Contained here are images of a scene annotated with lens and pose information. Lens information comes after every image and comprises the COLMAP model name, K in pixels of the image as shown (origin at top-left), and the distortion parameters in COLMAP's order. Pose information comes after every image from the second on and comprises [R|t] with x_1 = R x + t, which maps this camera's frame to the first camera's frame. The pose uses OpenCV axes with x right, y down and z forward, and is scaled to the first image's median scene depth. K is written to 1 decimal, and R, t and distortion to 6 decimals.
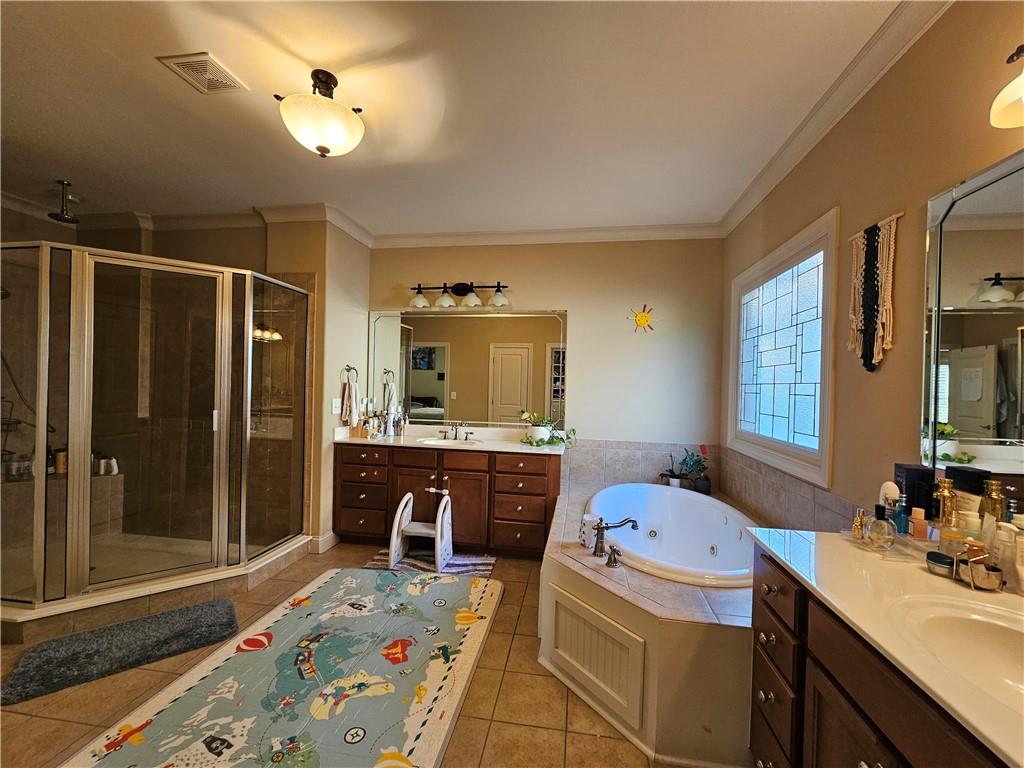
lens RADIAL K [[406.7, 0, 512.0], [0, 406.7, 384.0], [0, 0, 1]] dist [-0.092524, 0.038706]
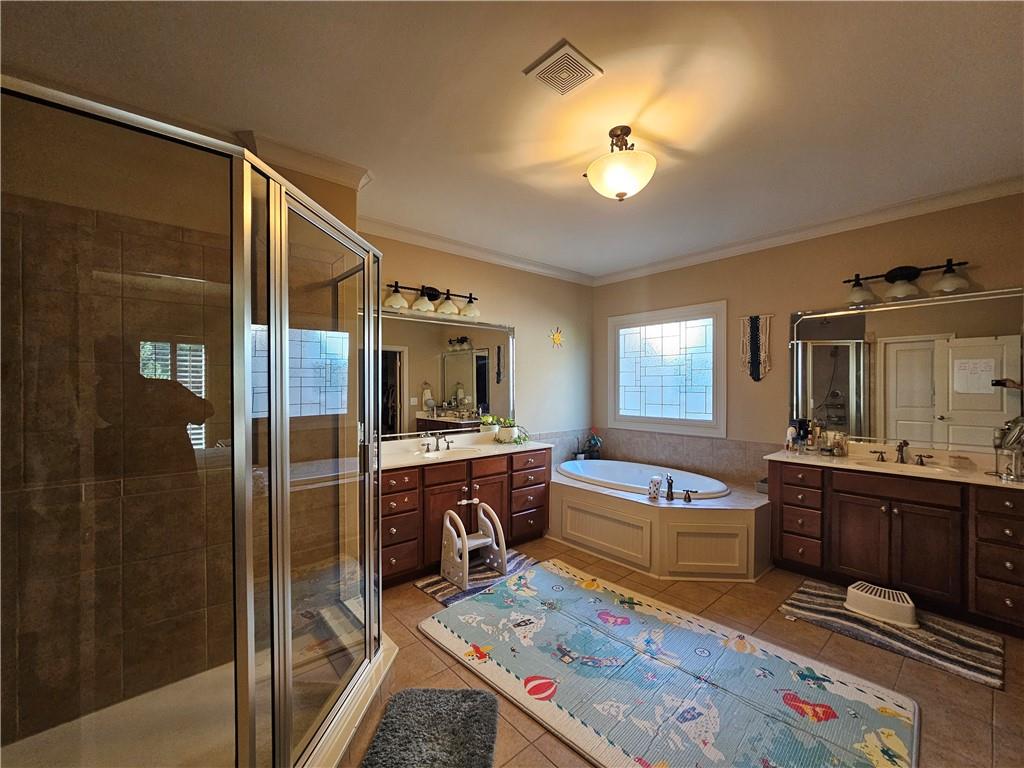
lens RADIAL K [[419.1, 0, 512.0], [0, 419.1, 384.0], [0, 0, 1]] dist [-0.000600, -0.000030]
pose [[0.632080, -0.027690, 0.774409, -0.924076], [0.020799, 0.999608, 0.018766, -0.042639], [-0.774624, 0.004245, 0.632408, 0.268363]]
